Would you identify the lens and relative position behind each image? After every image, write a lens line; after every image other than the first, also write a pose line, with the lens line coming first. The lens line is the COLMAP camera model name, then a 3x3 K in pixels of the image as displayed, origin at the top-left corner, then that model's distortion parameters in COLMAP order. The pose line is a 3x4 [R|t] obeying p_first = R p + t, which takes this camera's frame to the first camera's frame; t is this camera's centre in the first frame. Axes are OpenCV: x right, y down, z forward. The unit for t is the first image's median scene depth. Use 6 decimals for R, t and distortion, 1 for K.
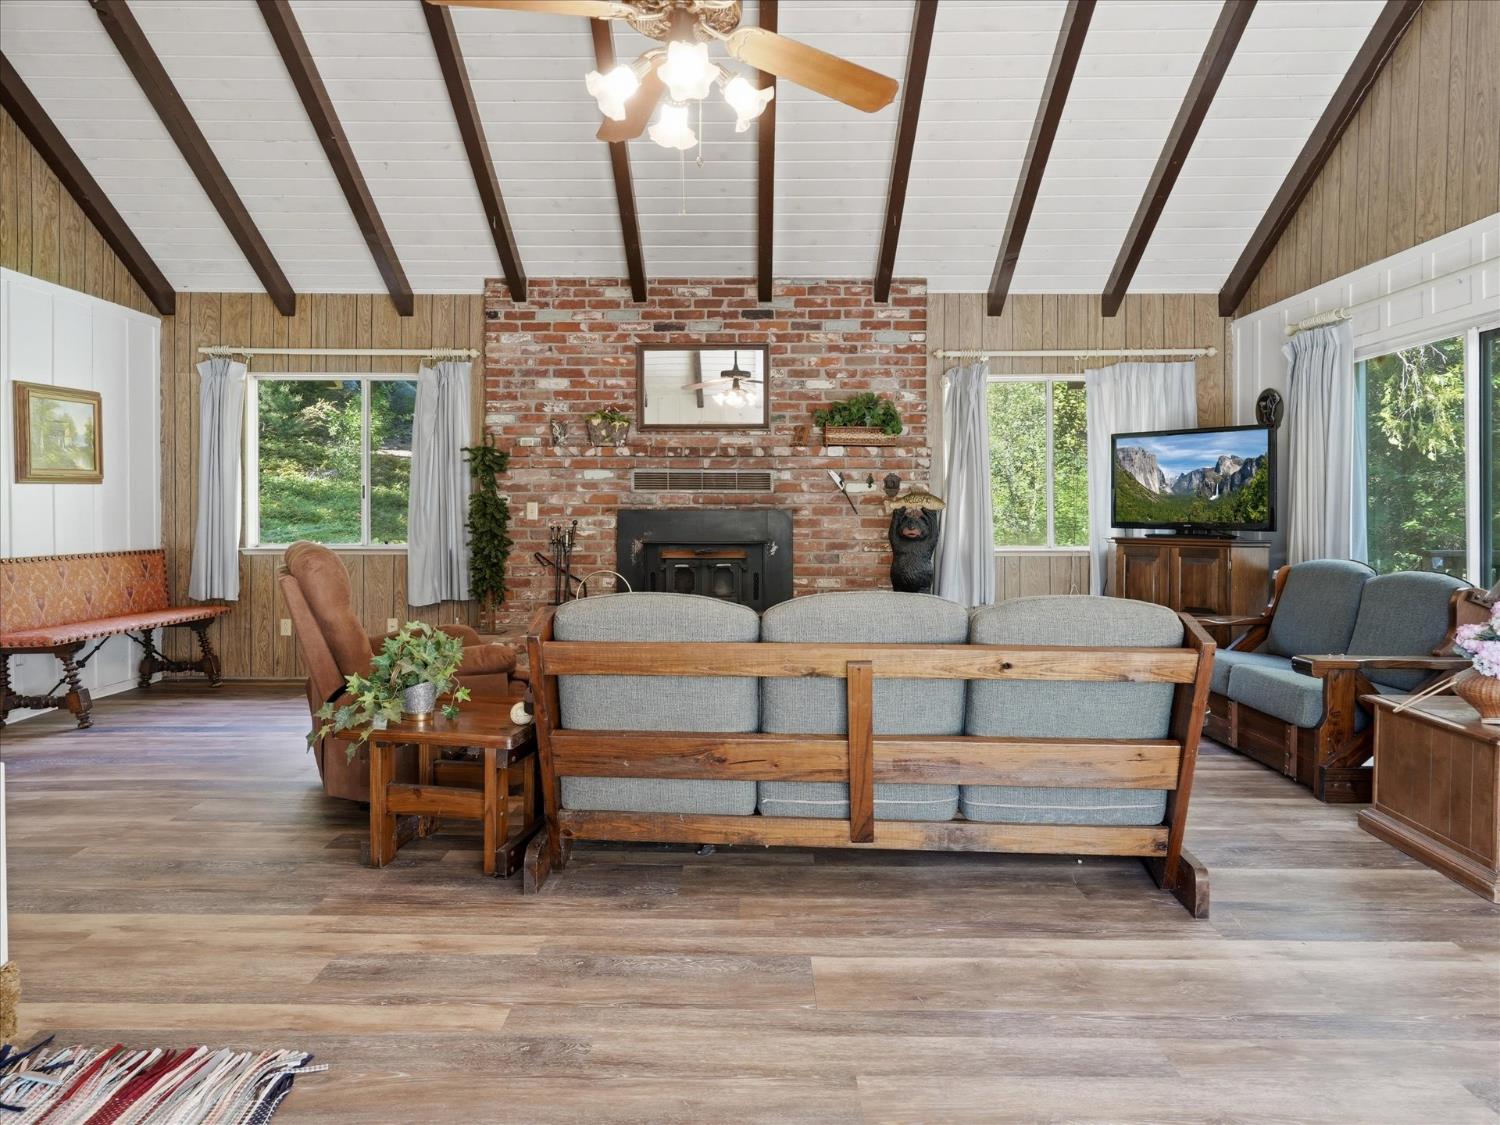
lens RADIAL K [[928.9, 0, 749.7], [0, 928.9, 575.2], [0, 0, 1]] dist [0.000580, -0.000757]
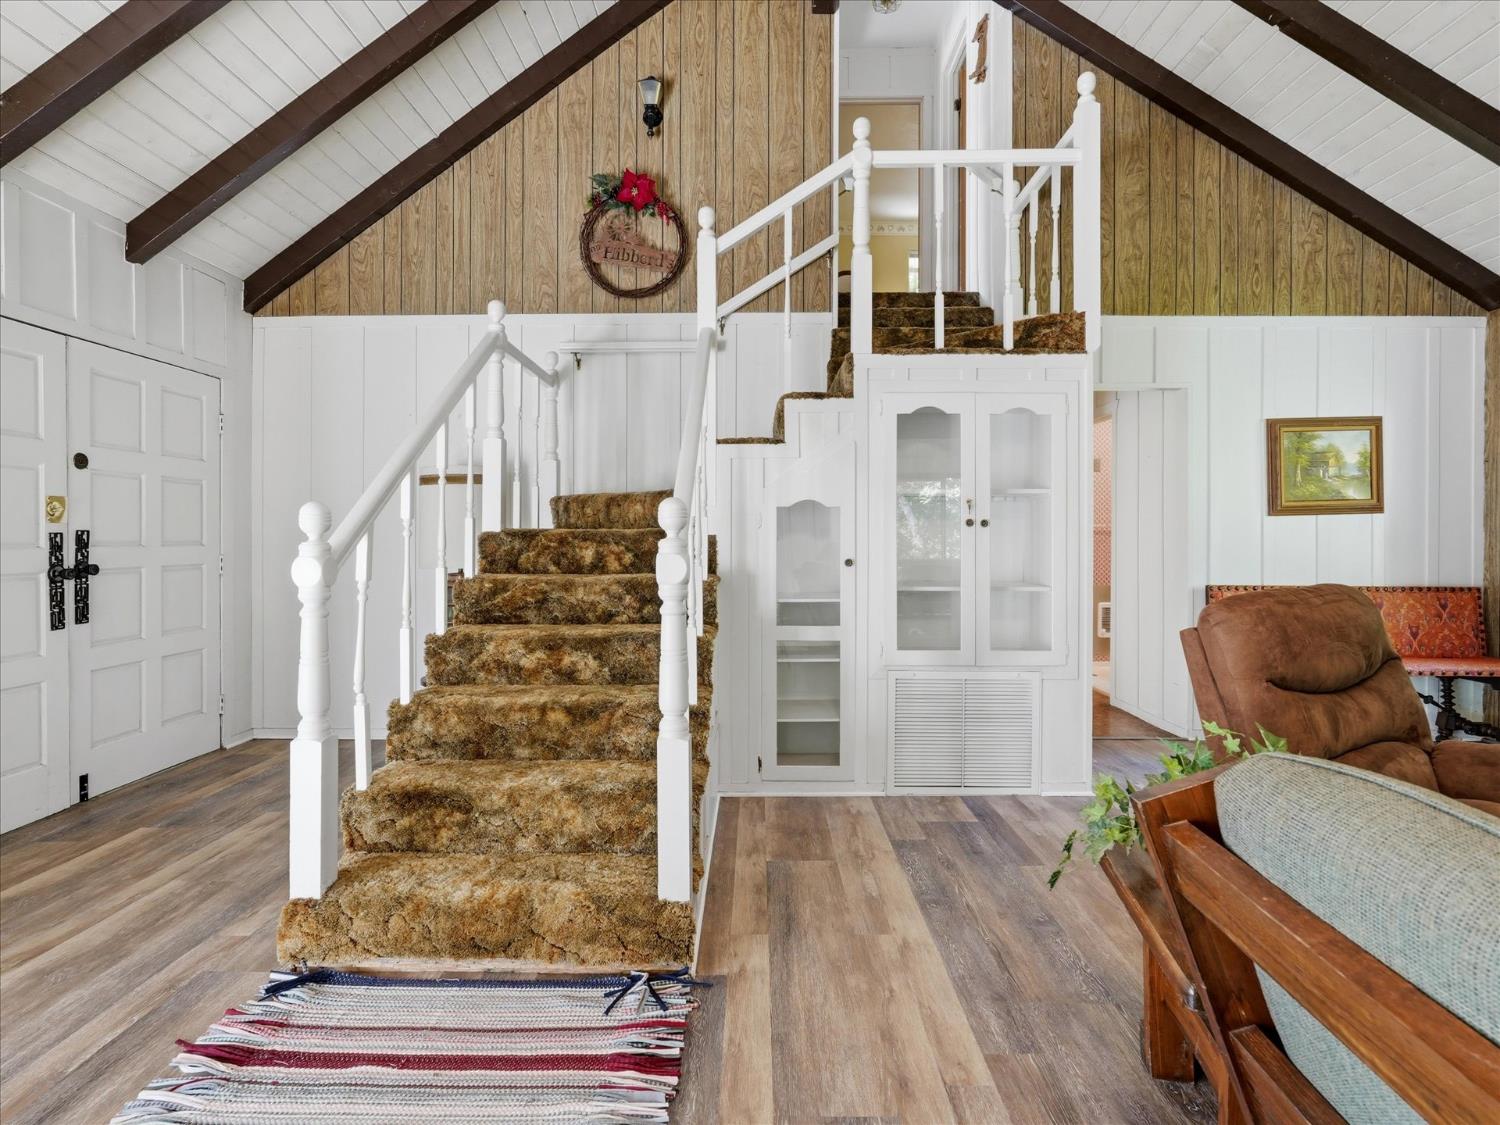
lens RADIAL K [[776.6, 0, 748.9], [0, 776.6, 546.3], [0, 0, 1]] dist [0.001648, 0.000236]
pose [[-0.003331, 0.014233, -0.999893, 0.094908], [-0.071741, 0.997319, 0.014435, -0.032851], [0.997418, 0.071781, -0.002301, 0.397158]]
